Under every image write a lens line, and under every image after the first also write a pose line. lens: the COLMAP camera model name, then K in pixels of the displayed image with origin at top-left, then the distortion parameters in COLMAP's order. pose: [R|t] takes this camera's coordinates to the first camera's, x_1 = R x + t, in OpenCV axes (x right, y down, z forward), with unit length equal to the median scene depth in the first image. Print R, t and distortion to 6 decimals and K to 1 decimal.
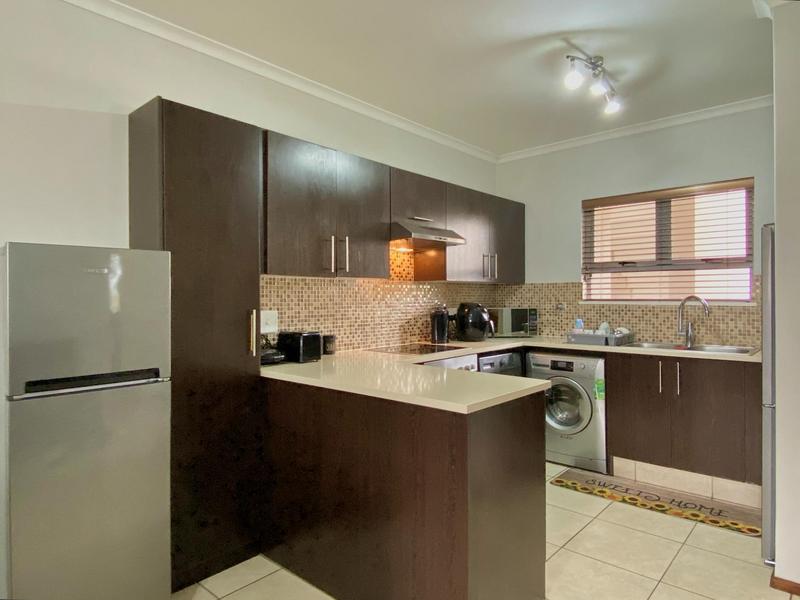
lens RADIAL K [[492.0, 0, 401.4], [0, 492.0, 295.6], [0, 0, 1]] dist [-0.002365, -0.001630]
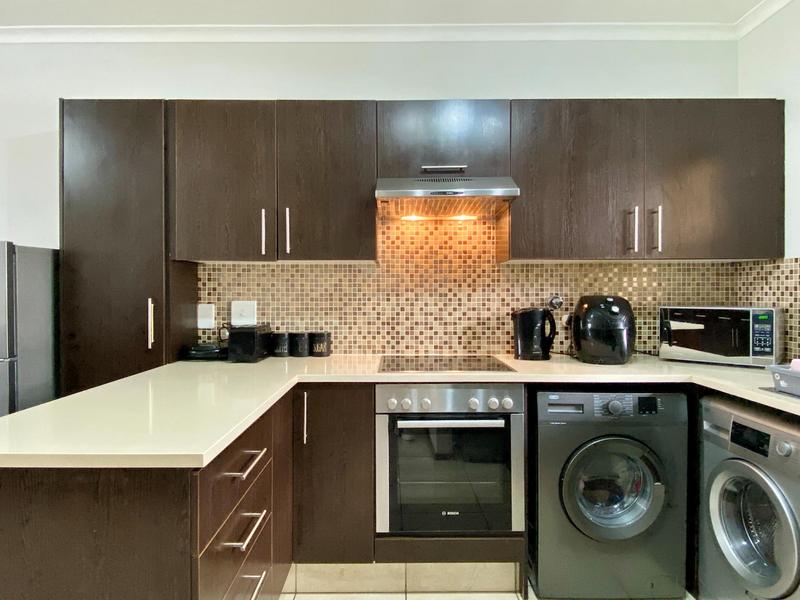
lens RADIAL K [[492.0, 0, 401.4], [0, 492.0, 295.6], [0, 0, 1]] dist [-0.002365, -0.001630]
pose [[0.656473, 0.010046, -0.754283, 0.478156], [0.000286, 0.999908, 0.013567, 0.006679], [0.754350, -0.009122, 0.656410, 0.488838]]
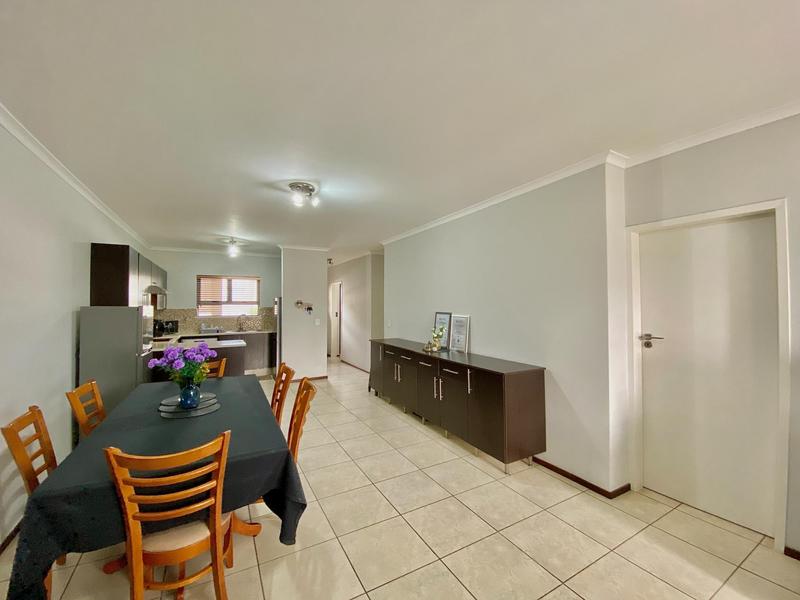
lens RADIAL K [[328.4, 0, 397.6], [0, 328.4, 298.6], [0, 0, 1]] dist [-0.018073, -0.000323]
pose [[0.327692, 0.022672, 0.944512, -0.974669], [0.000271, 0.999710, -0.024091, -0.046180], [-0.944785, 0.008150, 0.327591, -0.546292]]
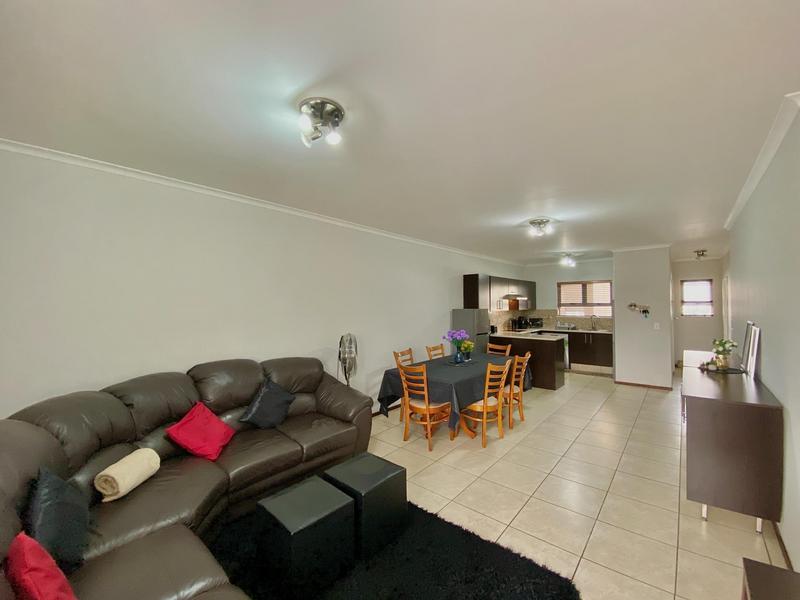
lens RADIAL K [[322.5, 0, 396.1], [0, 322.5, 298.0], [0, 0, 1]] dist [0.000159, -0.000139]
pose [[0.999996, 0.000511, -0.002773, -0.737630], [-0.000567, 0.999796, -0.020168, -0.068846], [0.002763, 0.020170, 0.999793, -1.181377]]
